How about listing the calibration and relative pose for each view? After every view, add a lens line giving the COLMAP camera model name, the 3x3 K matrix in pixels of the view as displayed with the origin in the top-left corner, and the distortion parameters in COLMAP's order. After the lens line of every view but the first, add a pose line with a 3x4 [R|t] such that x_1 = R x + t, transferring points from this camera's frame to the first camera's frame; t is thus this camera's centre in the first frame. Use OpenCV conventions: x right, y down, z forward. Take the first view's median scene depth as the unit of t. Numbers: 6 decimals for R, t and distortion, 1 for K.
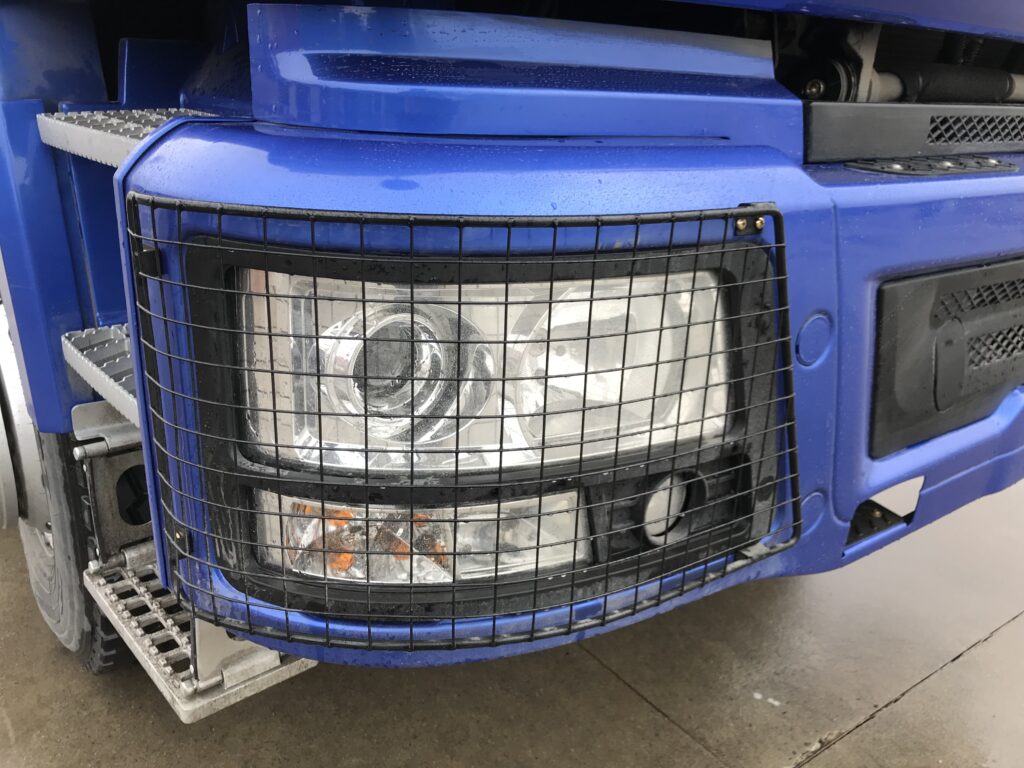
lens RADIAL K [[863.4, 0, 512.0], [0, 863.4, 384.0], [0, 0, 1]] dist [0.000225, -0.003619]
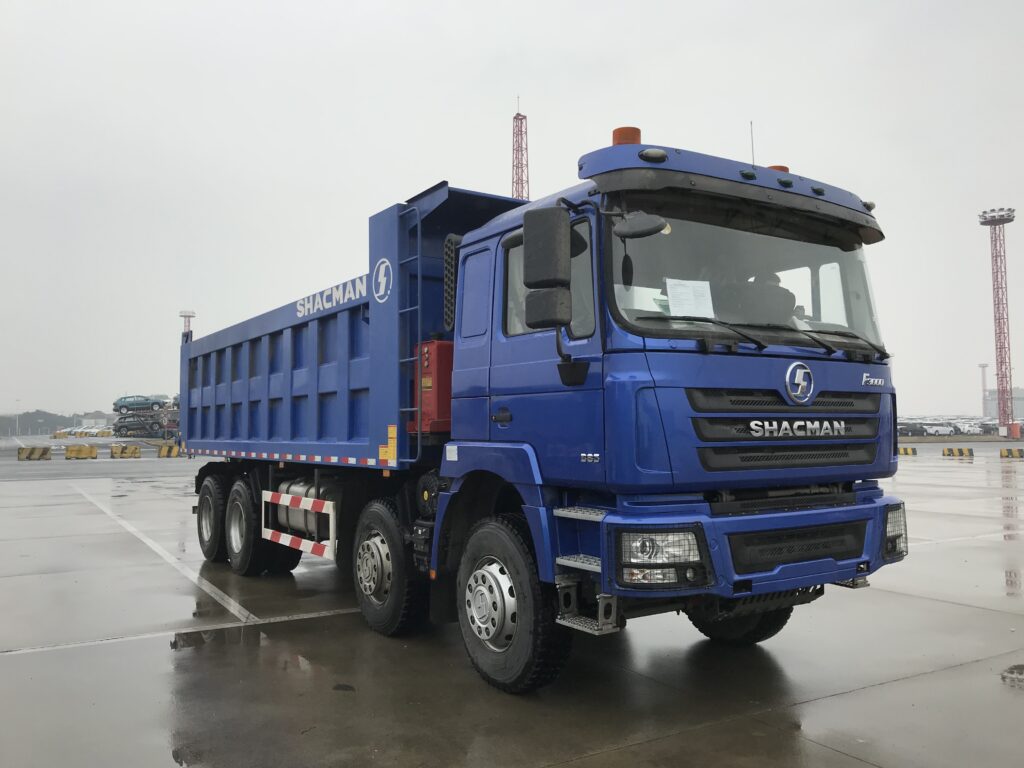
lens RADIAL K [[863.4, 0, 512.0], [0, 863.4, 384.0], [0, 0, 1]] dist [0.000225, -0.003619]
pose [[0.995063, -0.055829, -0.082051, -0.493865], [0.019149, 0.919236, -0.393241, 1.298896], [0.097378, 0.389728, 0.915767, -5.207578]]
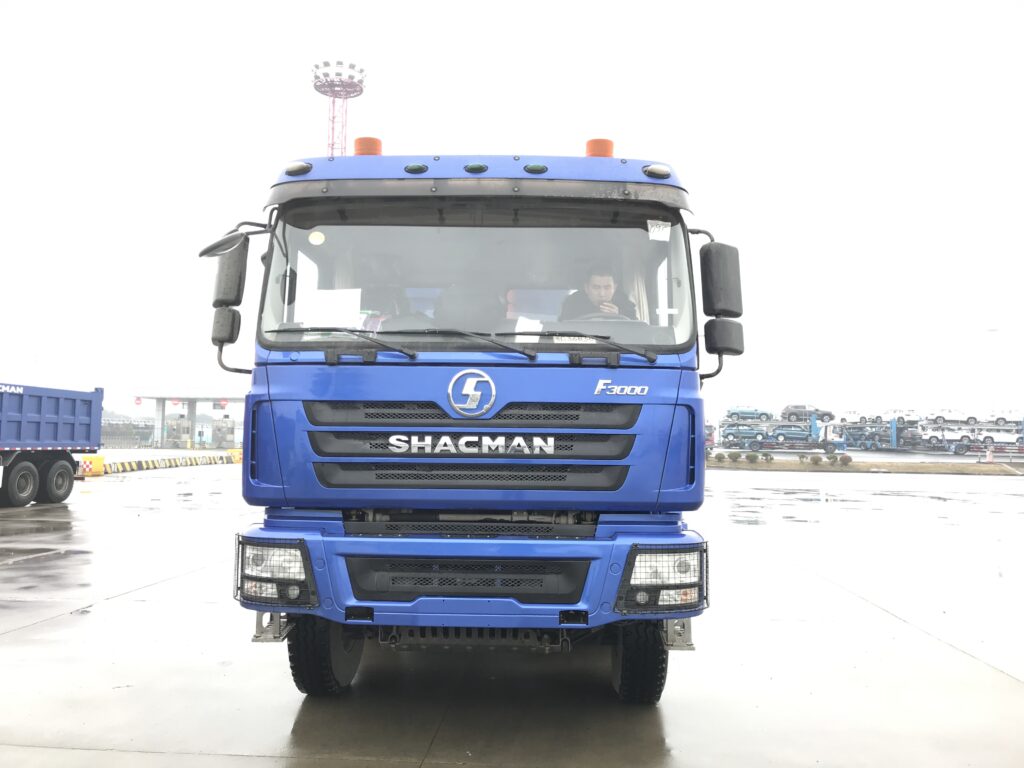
lens RADIAL K [[832.2, 0, 512.0], [0, 832.2, 384.0], [0, 0, 1]] dist [0.065623, -0.001844]
pose [[0.757495, -0.076522, -0.648341, 5.208737], [-0.202724, 0.916441, -0.345020, 0.534709], [0.620568, 0.392785, 0.678687, -2.521022]]
